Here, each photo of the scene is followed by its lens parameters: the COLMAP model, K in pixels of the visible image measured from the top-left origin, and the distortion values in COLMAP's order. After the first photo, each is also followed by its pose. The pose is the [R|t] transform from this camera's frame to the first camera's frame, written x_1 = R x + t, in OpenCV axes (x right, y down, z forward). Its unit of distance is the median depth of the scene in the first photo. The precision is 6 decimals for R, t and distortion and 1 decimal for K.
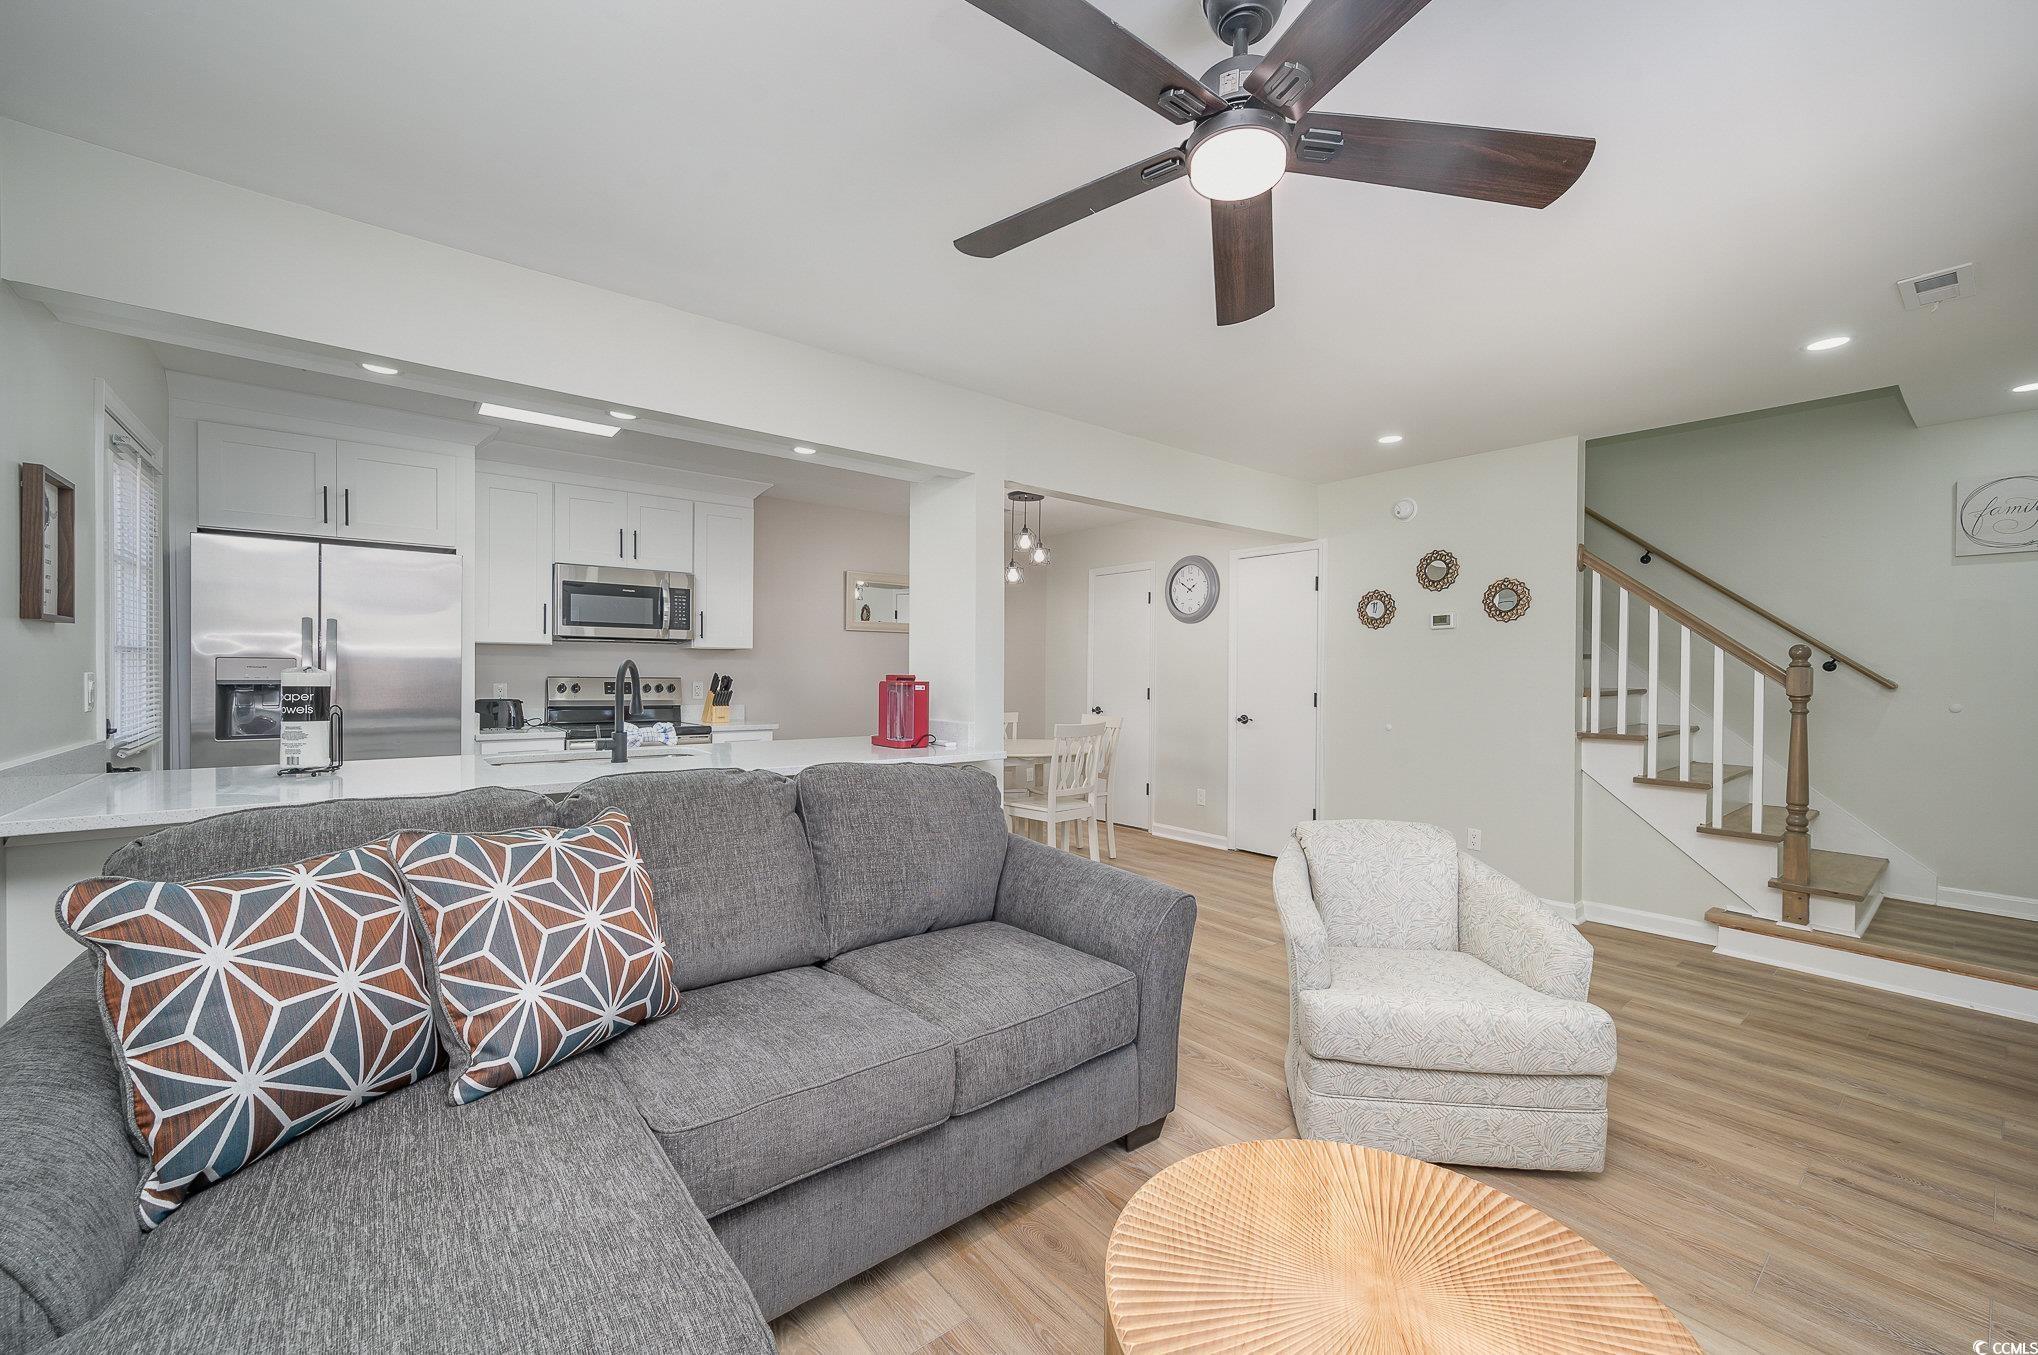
lens RADIAL K [[811.3, 0, 1025.3], [0, 811.3, 663.4], [0, 0, 1]] dist [0.000816, -0.000304]
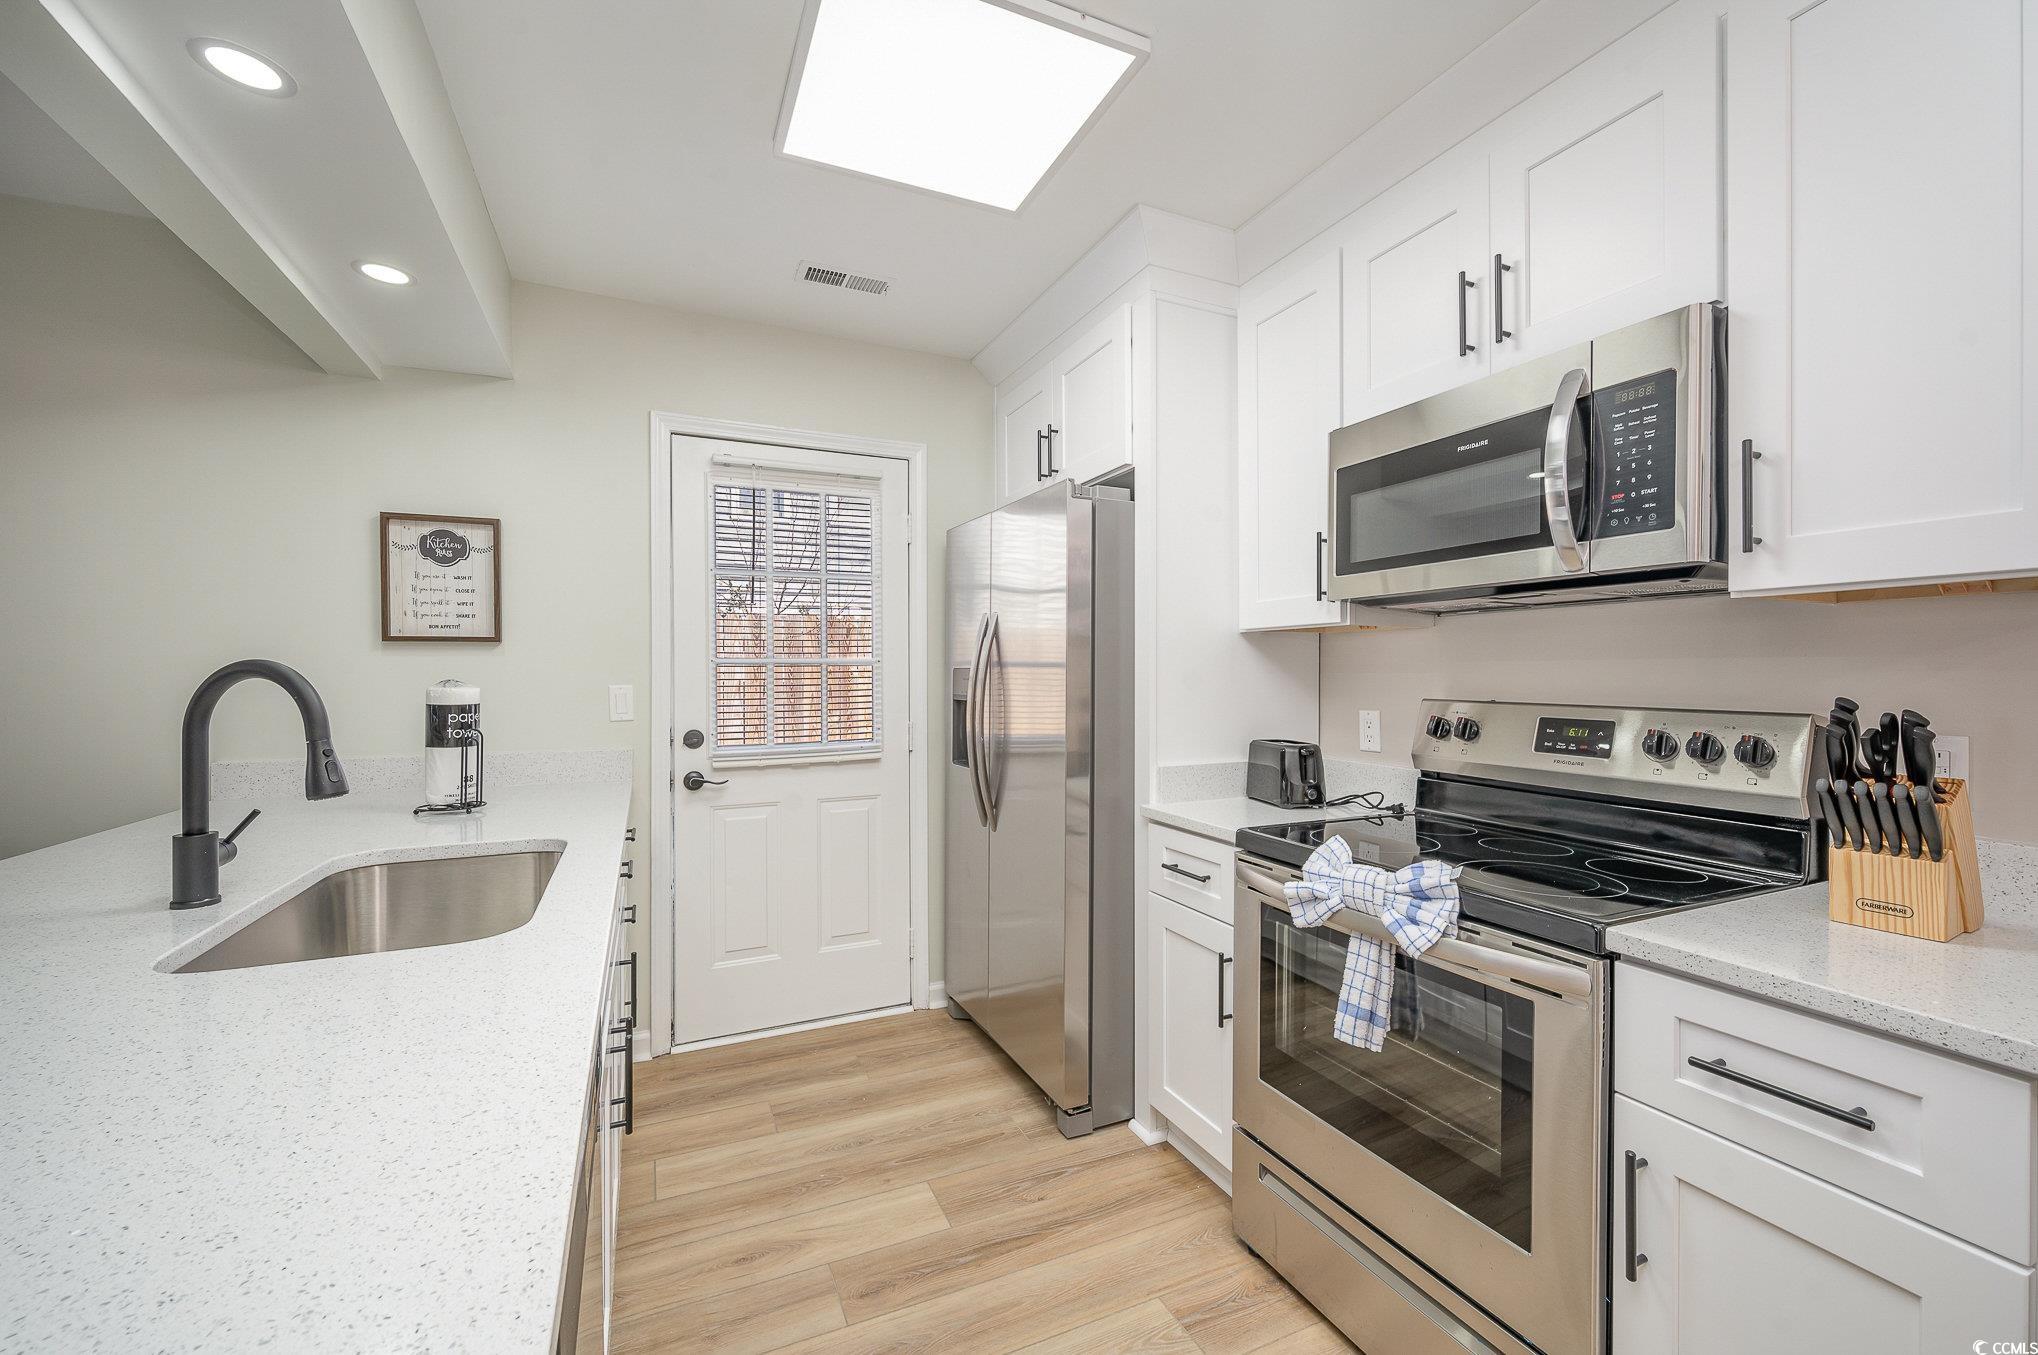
lens RADIAL K [[811.3, 0, 1016.9], [0, 811.3, 676.2], [0, 0, 1]] dist [0.000816, -0.000304]
pose [[-0.251144, -0.006884, -0.967925, -0.125147], [0.008043, 0.999925, -0.009198, 0.006544], [0.967916, -0.010095, -0.251070, 0.944900]]
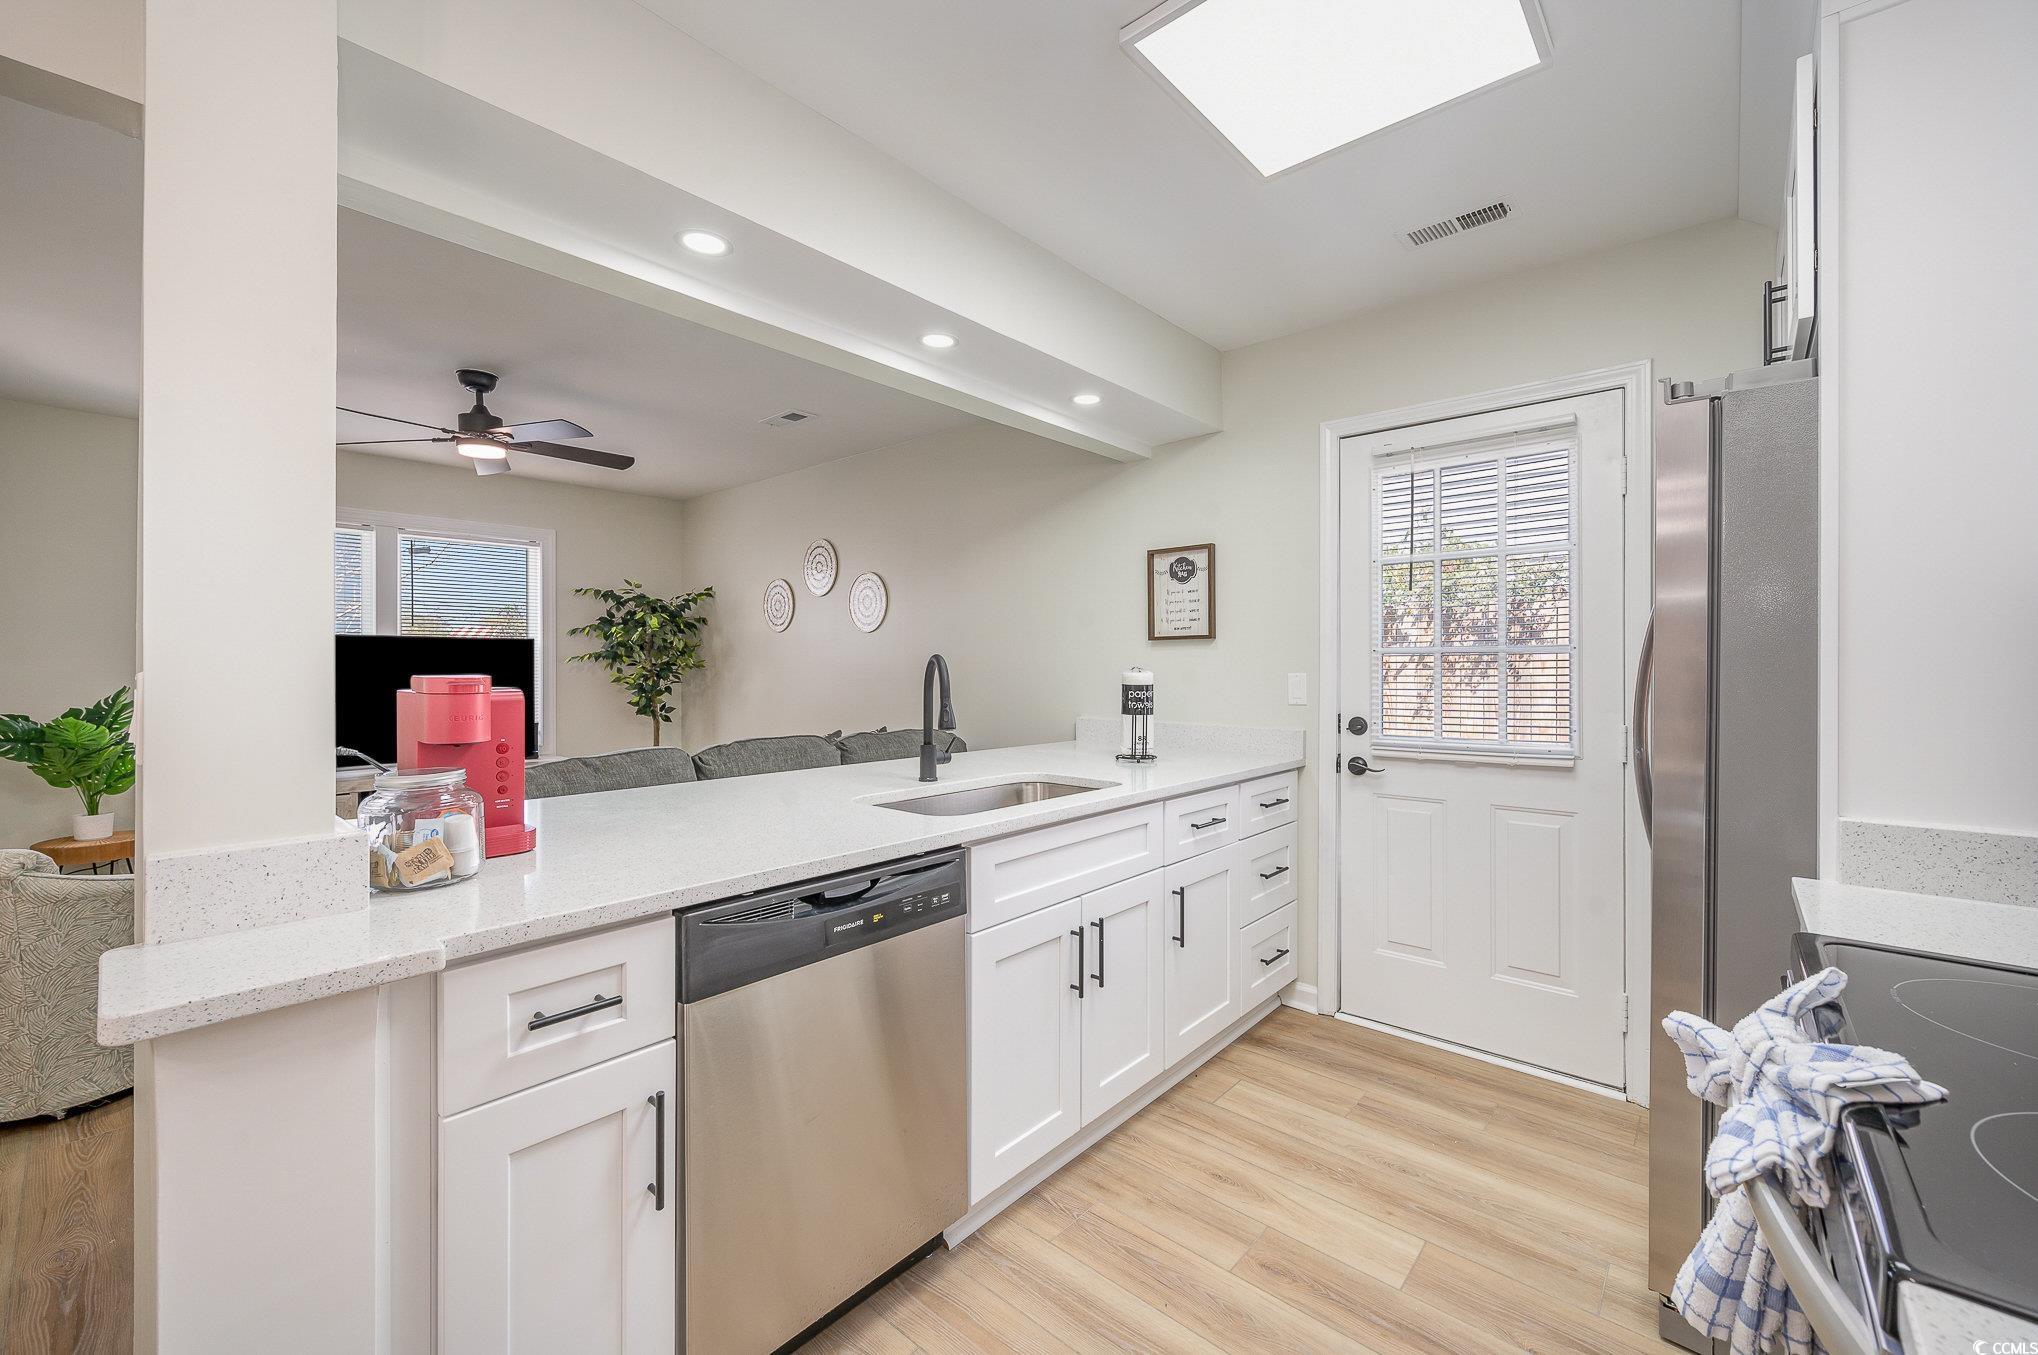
lens RADIAL K [[811.3, 0, 1023.5], [0, 811.3, 669.0], [0, 0, 1]] dist [0.000816, -0.000304]
pose [[-0.985503, -0.009956, -0.169368, -0.284310], [-0.009026, 0.999940, -0.006263, 0.007883], [0.169420, -0.004643, -0.985533, 1.133993]]
